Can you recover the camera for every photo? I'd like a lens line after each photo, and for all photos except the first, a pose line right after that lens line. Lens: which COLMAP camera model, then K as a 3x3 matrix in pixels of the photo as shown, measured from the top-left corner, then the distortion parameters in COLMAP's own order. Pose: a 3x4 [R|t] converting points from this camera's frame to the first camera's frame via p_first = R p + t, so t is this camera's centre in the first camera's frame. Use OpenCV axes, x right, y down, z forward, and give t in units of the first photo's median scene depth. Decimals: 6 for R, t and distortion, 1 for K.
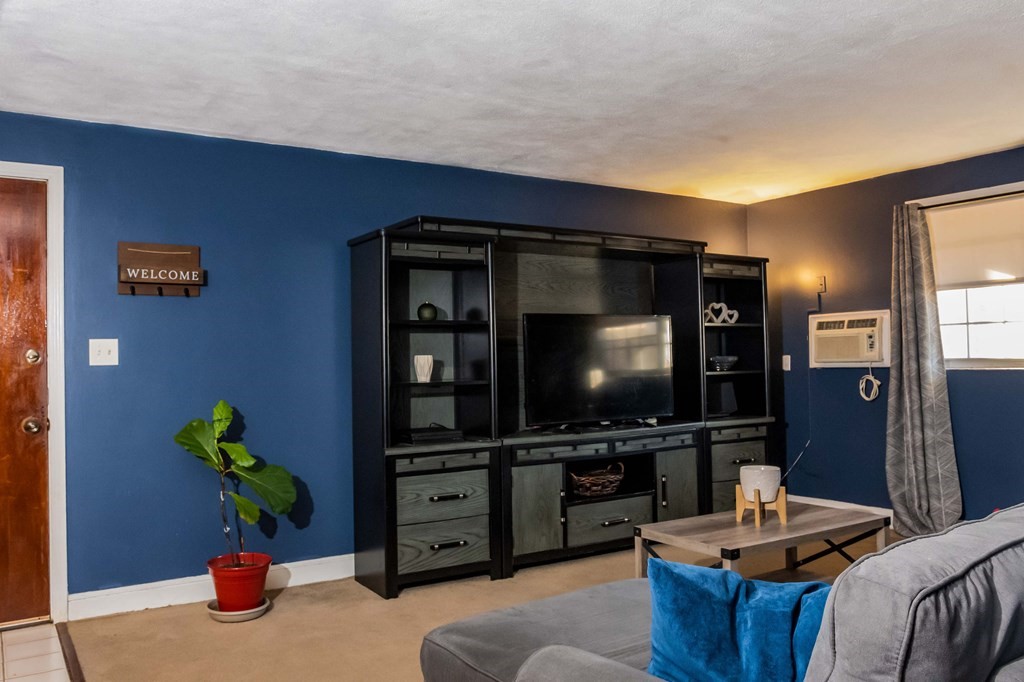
lens RADIAL K [[825.8, 0, 512.0], [0, 825.8, 341.0], [0, 0, 1]] dist [-0.160473, -0.000600]
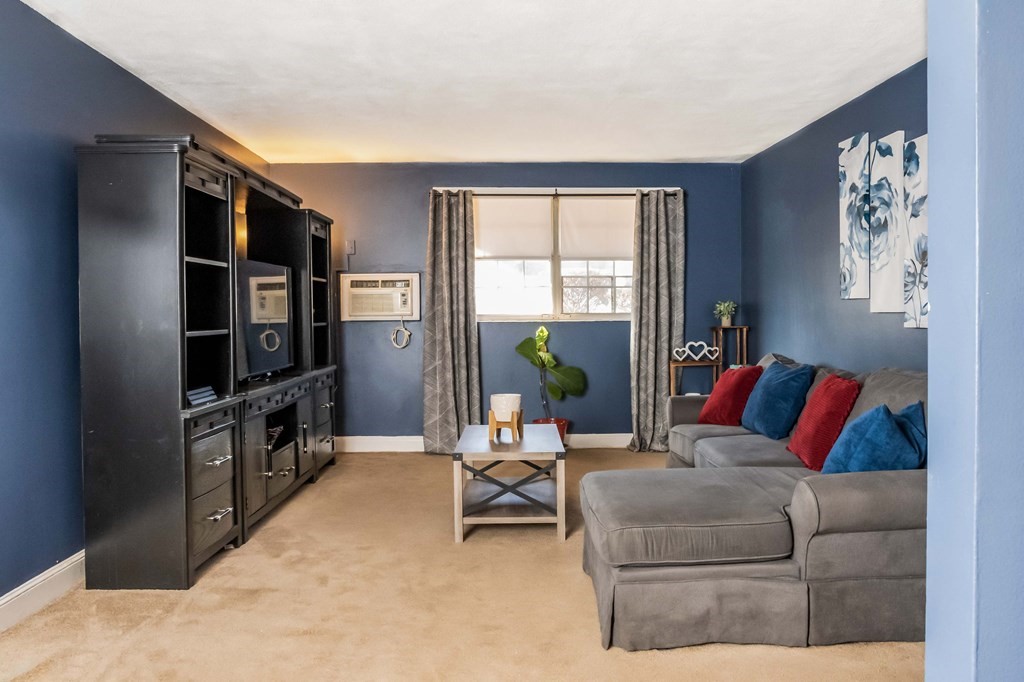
lens RADIAL K [[825.8, 0, 512.0], [0, 825.8, 341.0], [0, 0, 1]] dist [-0.160473, -0.000600]
pose [[0.519564, -0.012285, 0.854343, -0.513209], [-0.028102, 0.999110, 0.031457, 0.019788], [-0.853969, -0.040353, 0.518756, 0.225535]]
